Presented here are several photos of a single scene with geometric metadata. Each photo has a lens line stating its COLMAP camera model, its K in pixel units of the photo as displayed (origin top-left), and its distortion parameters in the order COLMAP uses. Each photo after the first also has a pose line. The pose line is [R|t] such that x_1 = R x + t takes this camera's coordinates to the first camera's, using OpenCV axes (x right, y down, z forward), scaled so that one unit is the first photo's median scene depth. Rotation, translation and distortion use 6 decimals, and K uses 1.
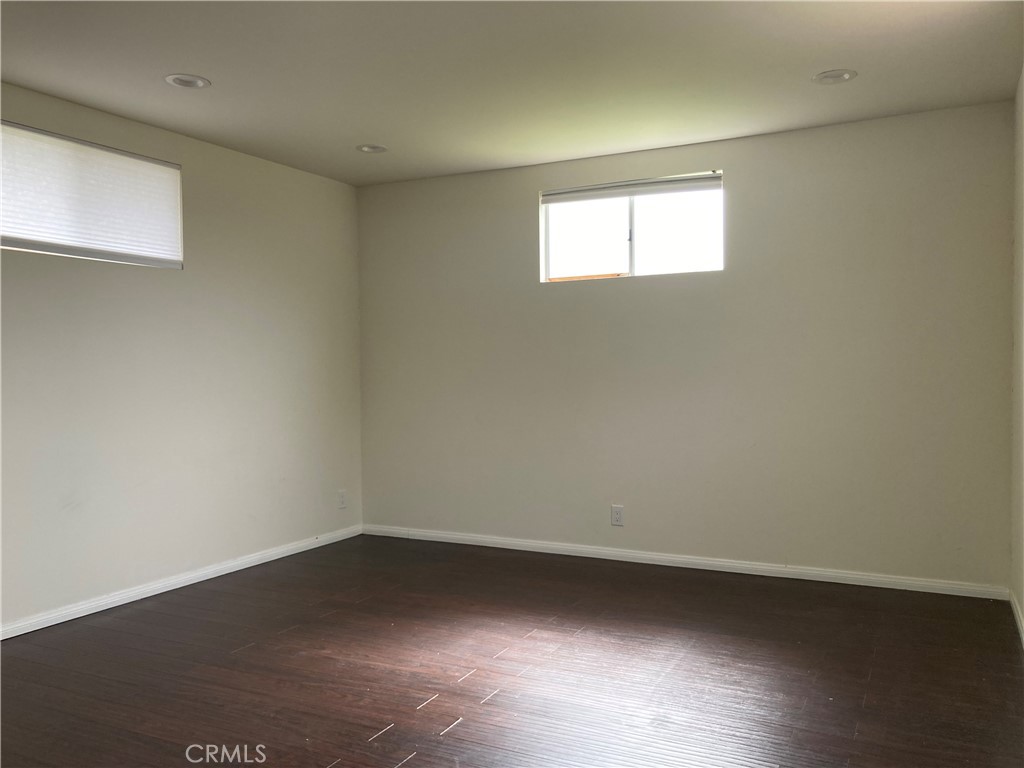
lens RADIAL K [[833.3, 0, 512.0], [0, 833.3, 384.0], [0, 0, 1]] dist [0.005155, 0.000412]
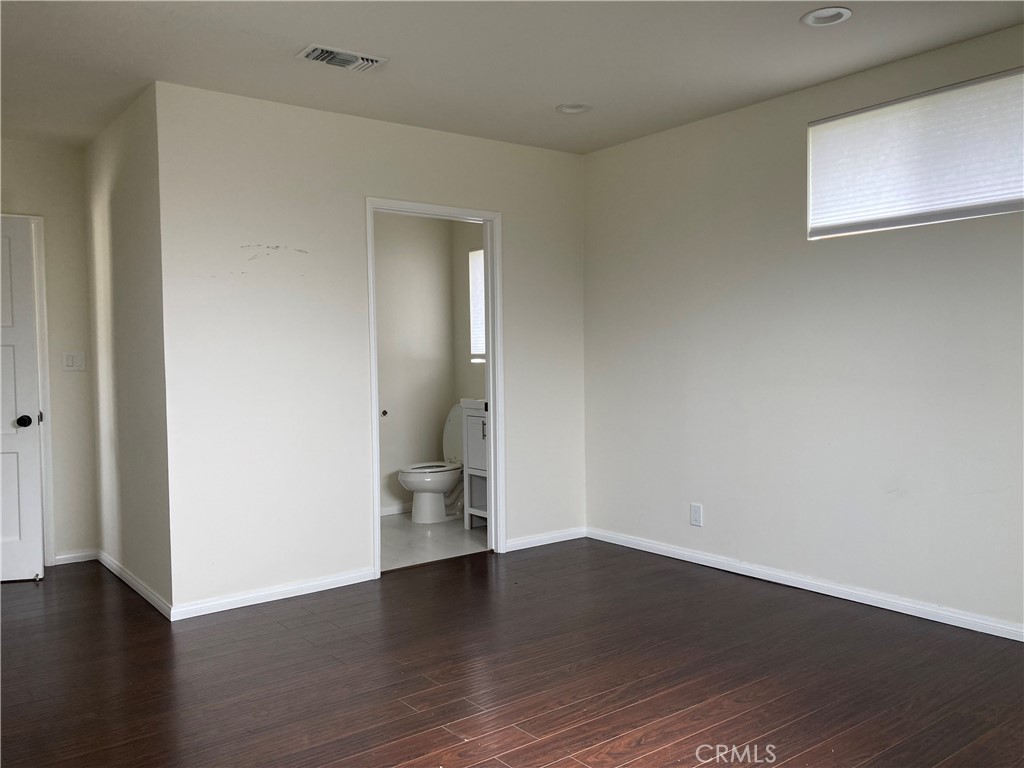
lens RADIAL K [[833.3, 0, 512.0], [0, 833.3, 384.0], [0, 0, 1]] dist [0.005155, 0.000412]
pose [[-0.427307, 0.044783, -0.902997, 0.516386], [0.004105, 0.998858, 0.047595, -0.023981], [0.904097, 0.016631, -0.427003, 1.022730]]
